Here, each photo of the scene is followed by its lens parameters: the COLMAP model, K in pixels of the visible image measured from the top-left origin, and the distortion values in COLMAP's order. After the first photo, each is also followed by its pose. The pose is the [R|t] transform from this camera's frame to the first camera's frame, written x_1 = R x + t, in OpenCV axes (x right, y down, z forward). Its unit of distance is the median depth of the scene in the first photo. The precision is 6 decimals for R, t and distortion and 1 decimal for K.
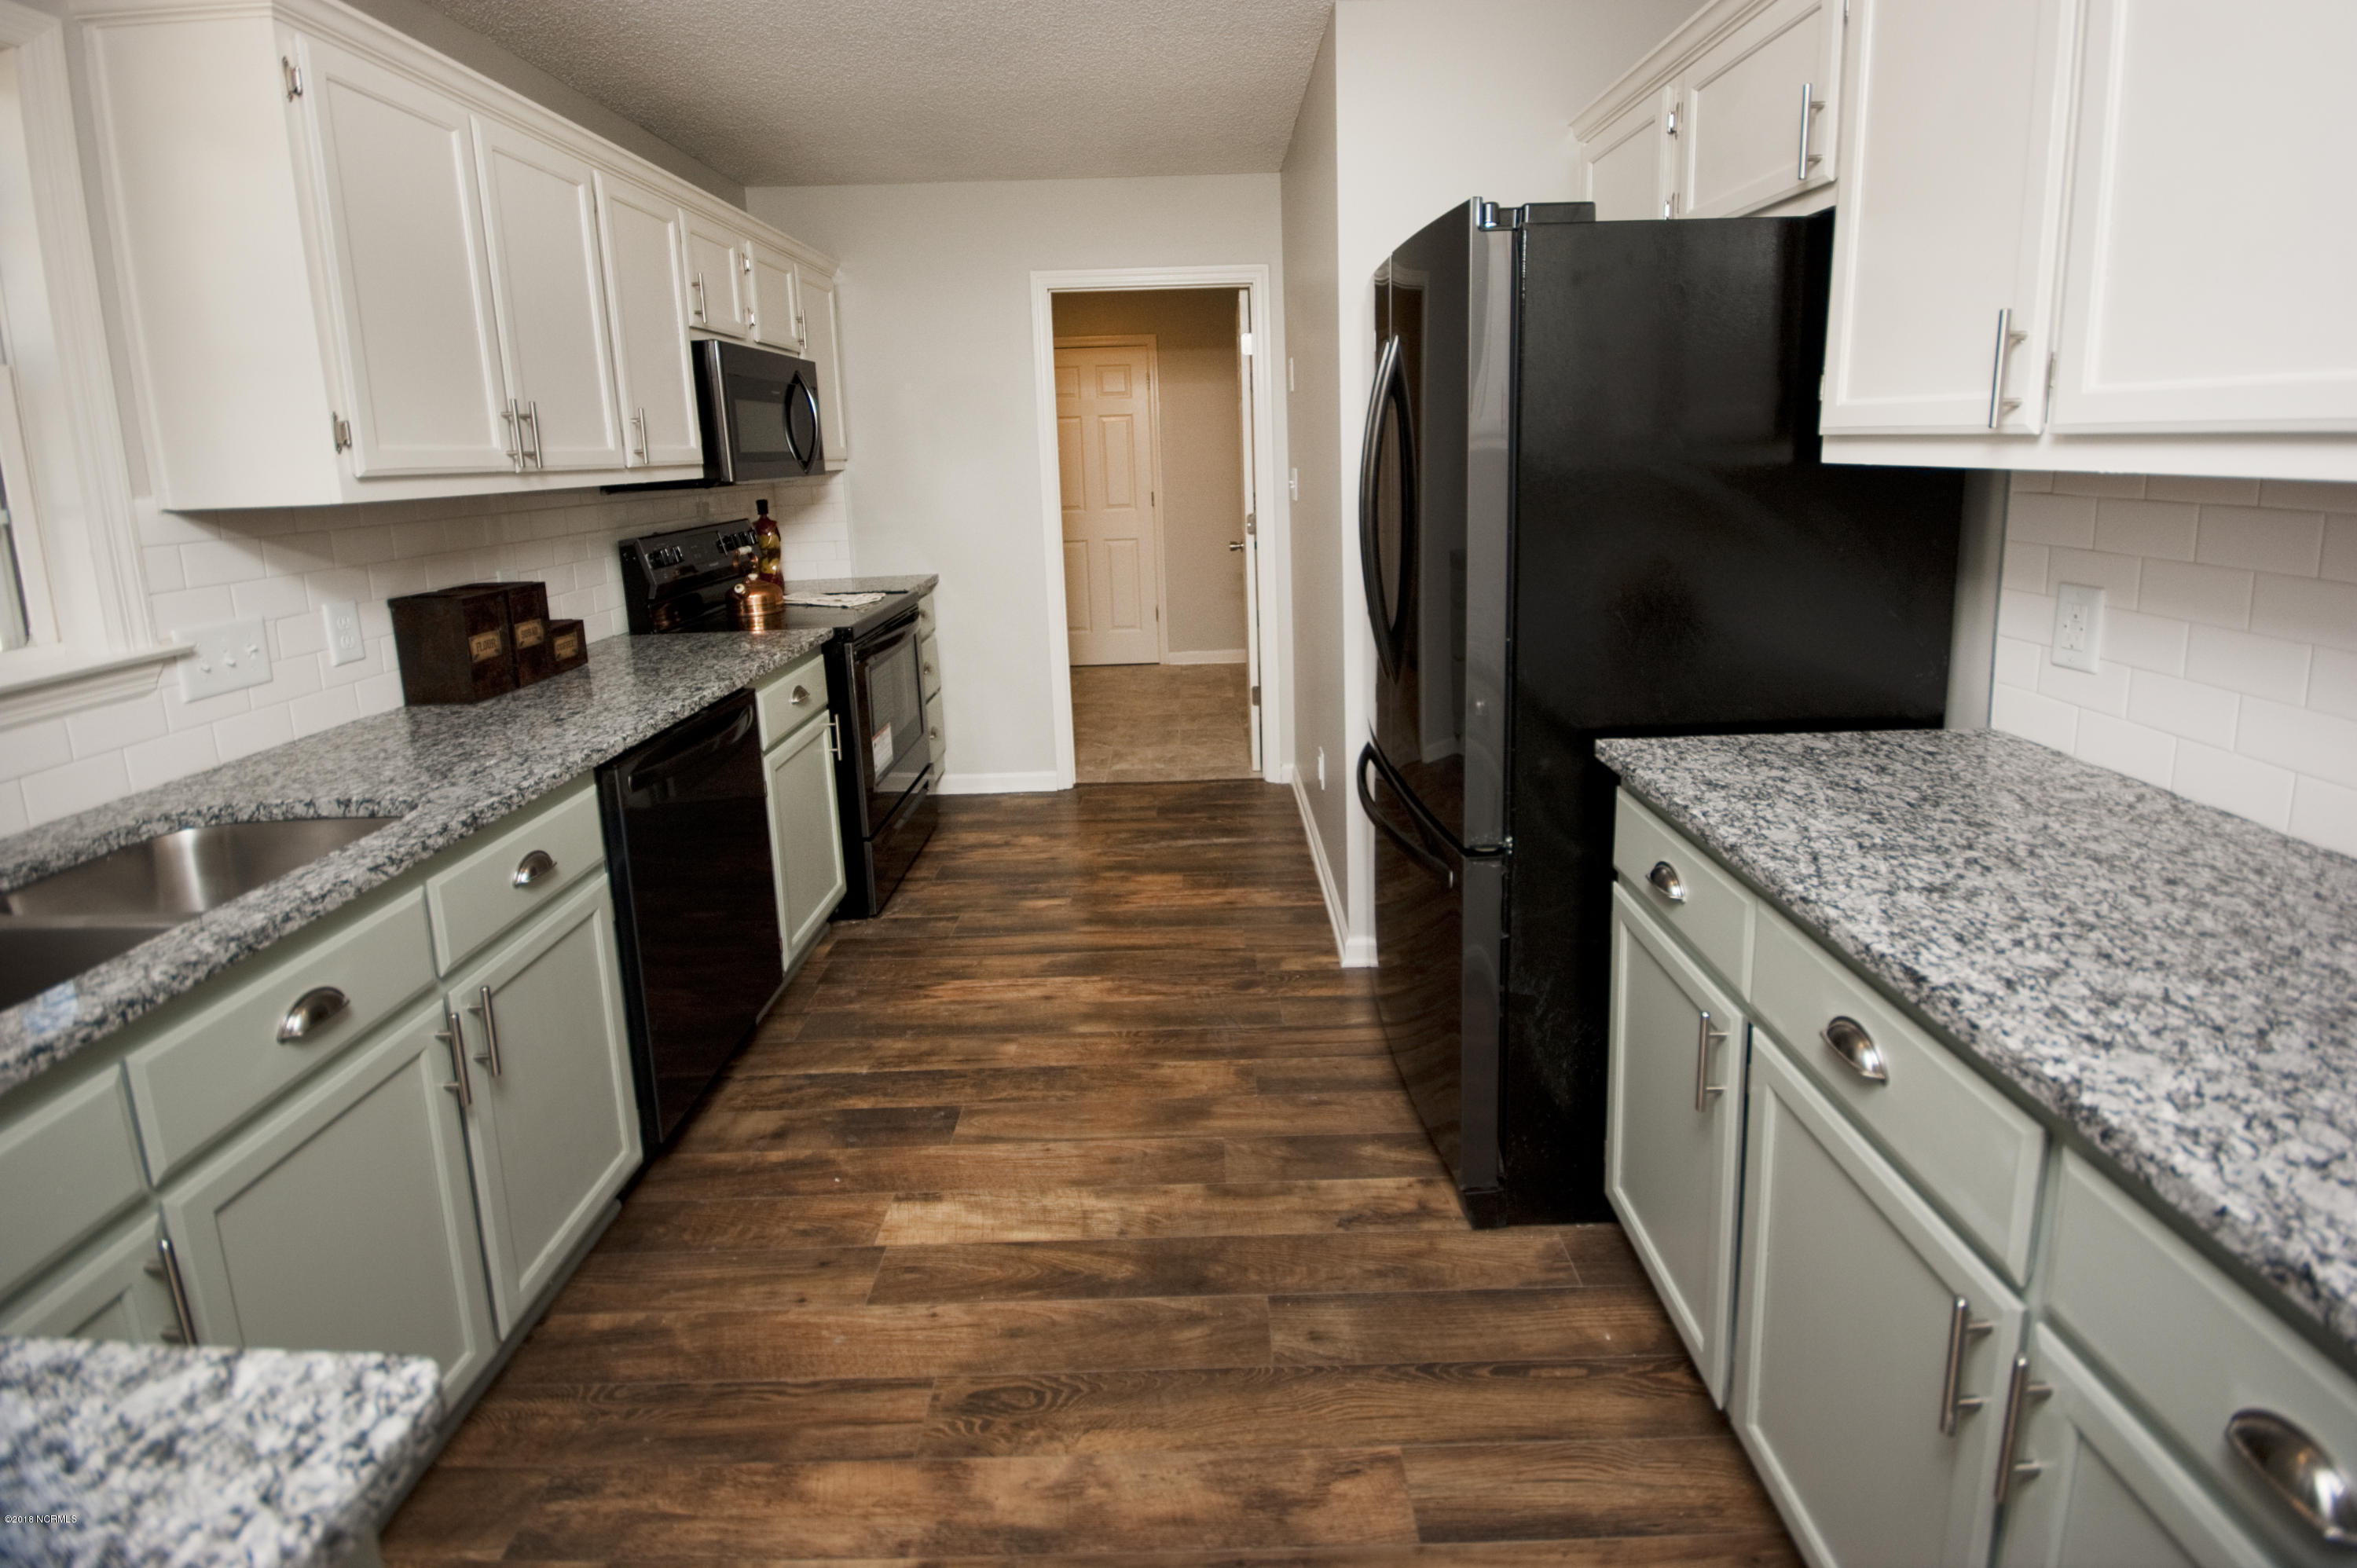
lens RADIAL K [[1025.0, 0, 1201.2], [0, 1025.0, 620.3], [0, 0, 1]] dist [0.009395, -0.012208]
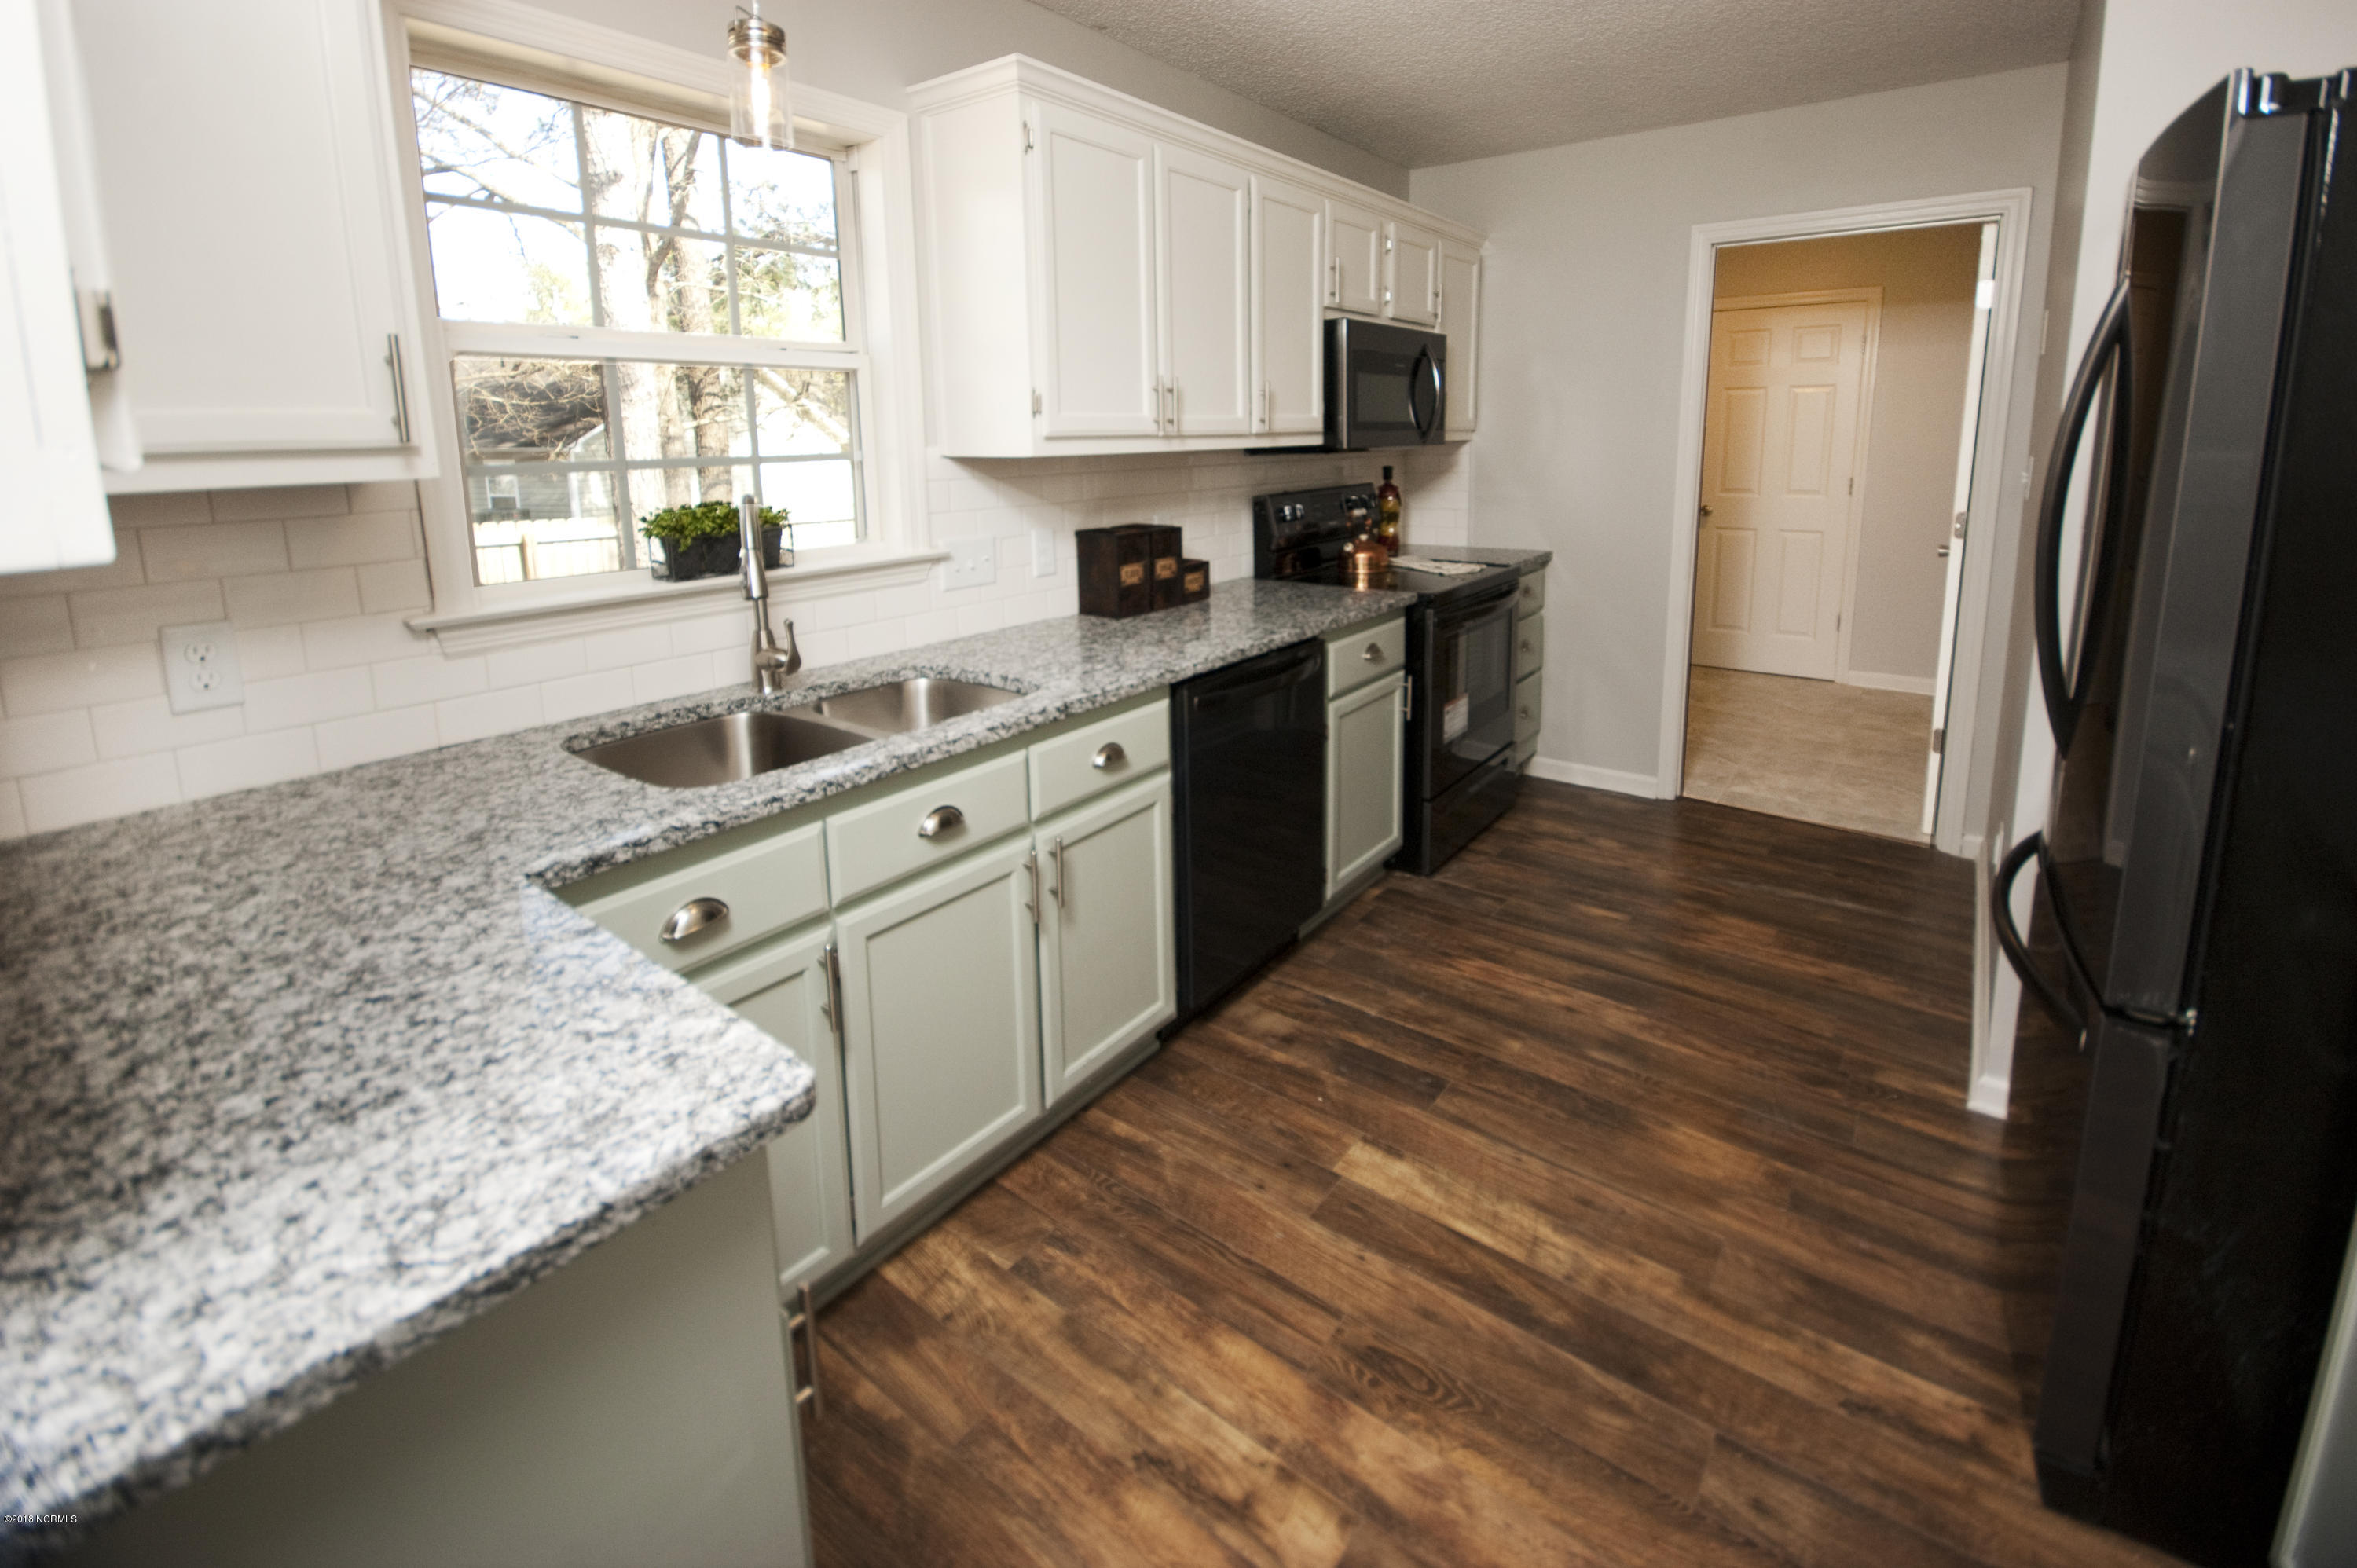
lens RADIAL K [[1025.0, 0, 1195.3], [0, 1025.0, 620.0], [0, 0, 1]] dist [0.009395, -0.012208]
pose [[0.795947, 0.133207, -0.590529, 0.113933], [-0.115765, 0.990980, 0.067503, -0.013966], [0.594194, 0.014634, 0.804188, 0.043526]]
